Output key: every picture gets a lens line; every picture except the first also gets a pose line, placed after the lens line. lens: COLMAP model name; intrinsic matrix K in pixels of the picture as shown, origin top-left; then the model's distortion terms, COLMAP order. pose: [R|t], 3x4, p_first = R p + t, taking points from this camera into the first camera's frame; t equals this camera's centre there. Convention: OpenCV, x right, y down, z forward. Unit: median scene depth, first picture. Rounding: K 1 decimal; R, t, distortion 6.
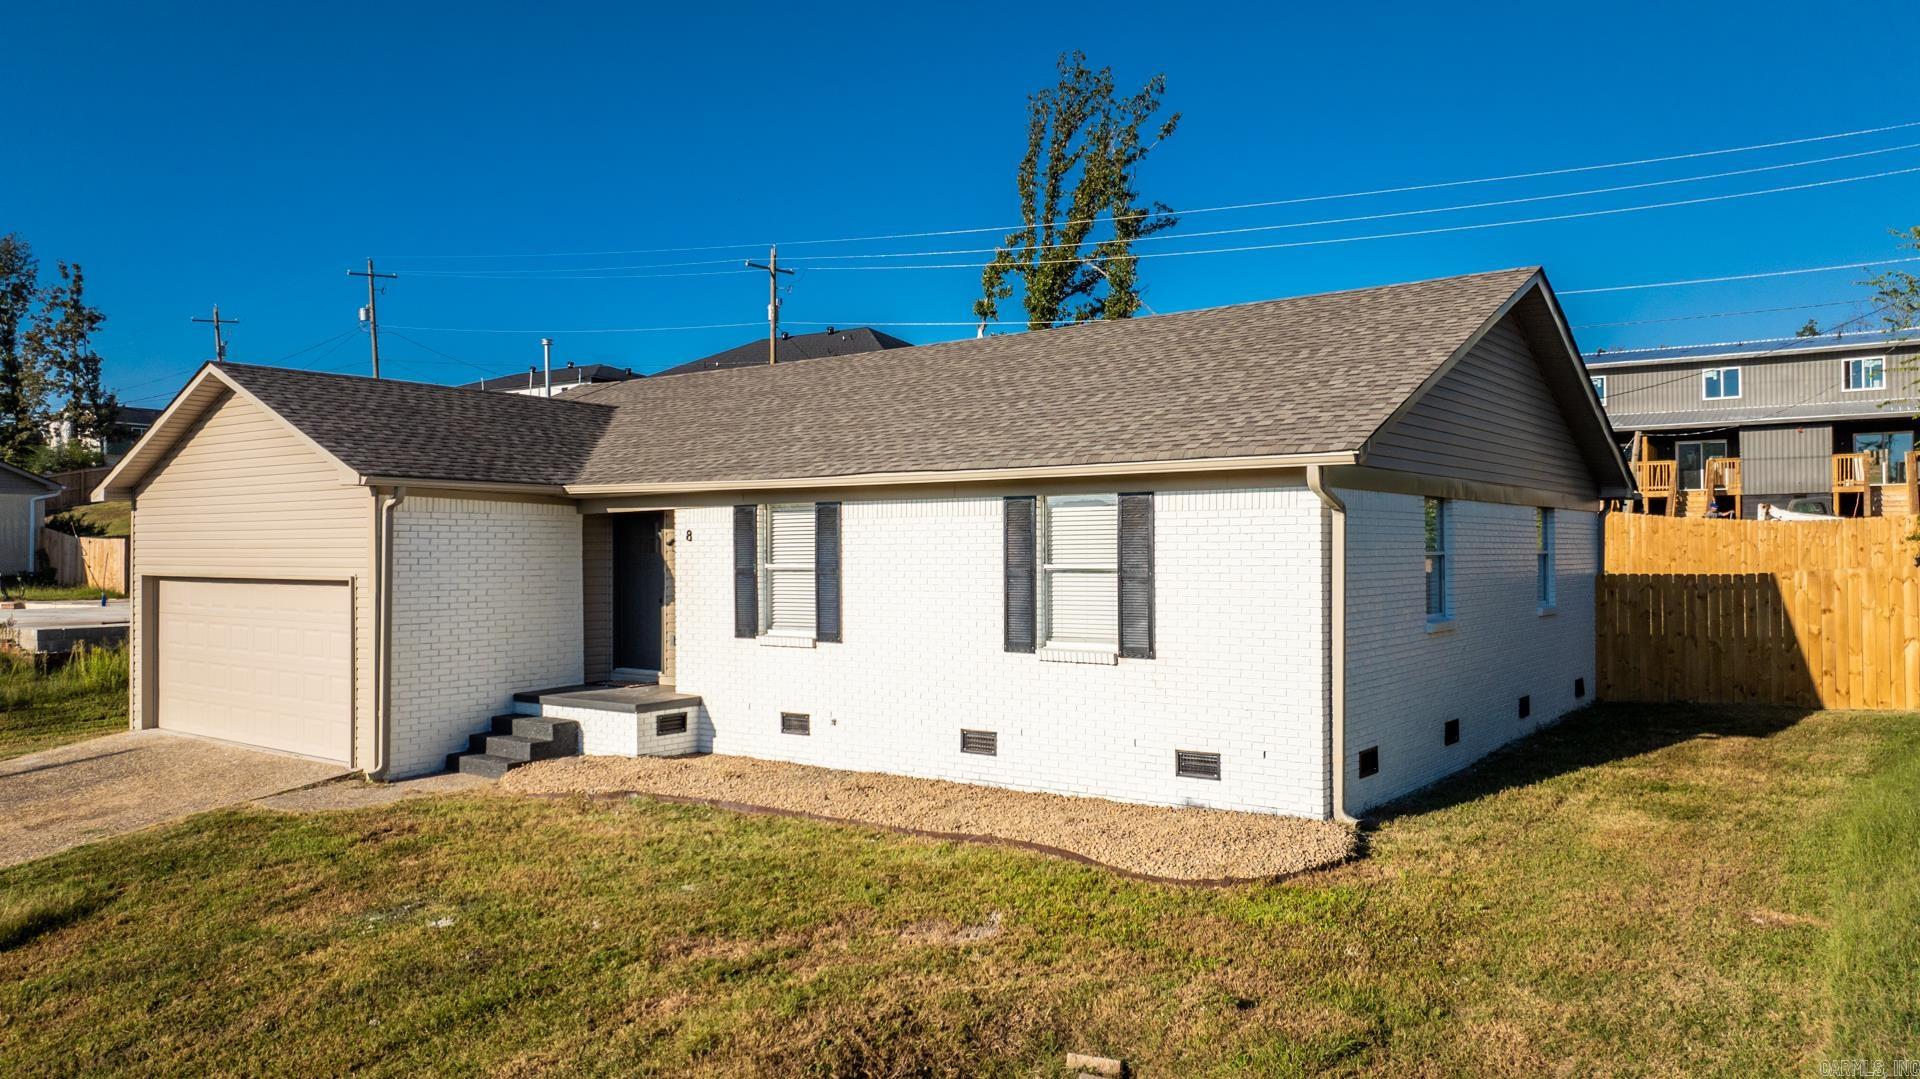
lens RADIAL K [[1343.4, 0, 955.4], [0, 1343.4, 541.4], [0, 0, 1]] dist [-0.016147, 0.010916]
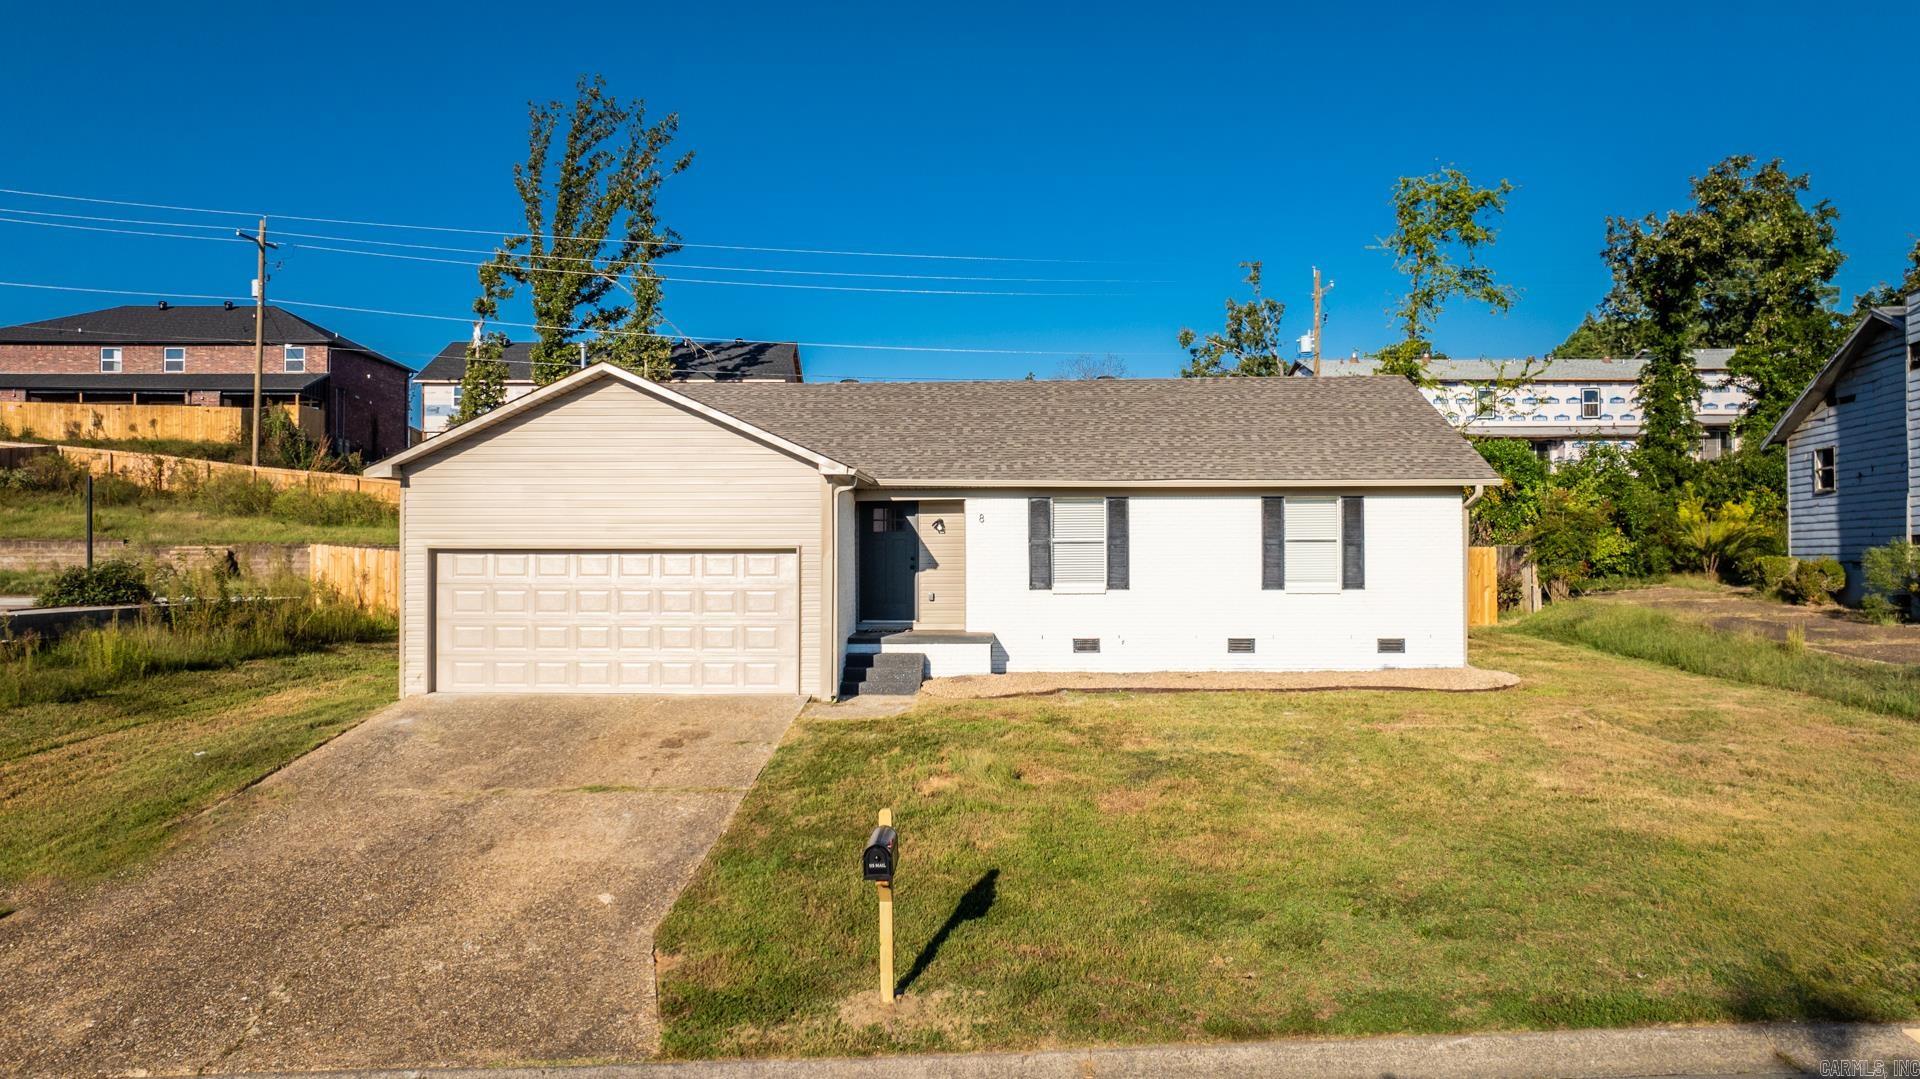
lens RADIAL K [[1343.4, 0, 976.8], [0, 1343.4, 532.6], [0, 0, 1]] dist [-0.016147, 0.010916]
pose [[0.824937, 0.011412, 0.565109, -1.012770], [-0.004706, 0.999900, -0.013322, 0.029650], [-0.565205, 0.008331, 0.824909, -0.149952]]
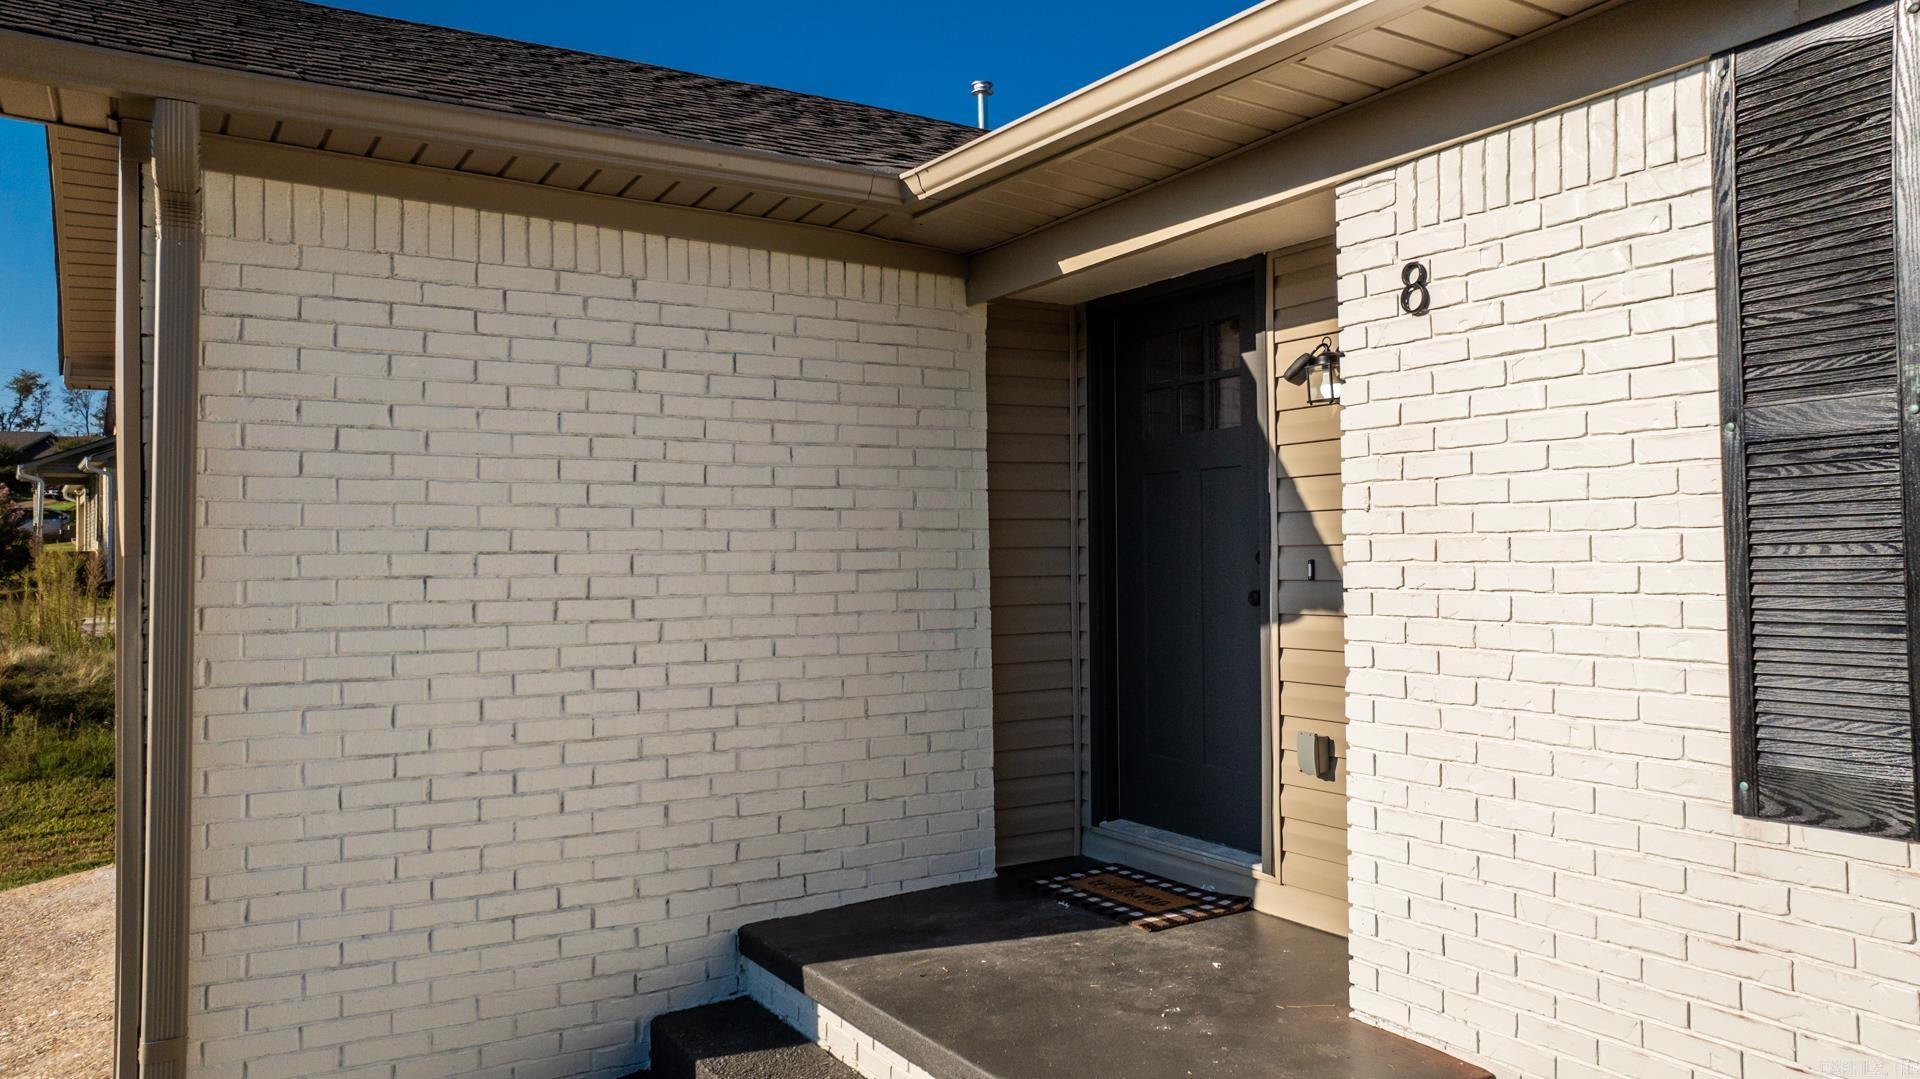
lens RADIAL K [[1343.4, 0, 958.6], [0, 1343.4, 536.2], [0, 0, 1]] dist [-0.016147, 0.010916]
pose [[0.929792, -0.006209, -0.368032, -0.192269], [0.005350, 0.999980, -0.003354, 0.034682], [0.368046, 0.001150, 0.929807, 0.795559]]
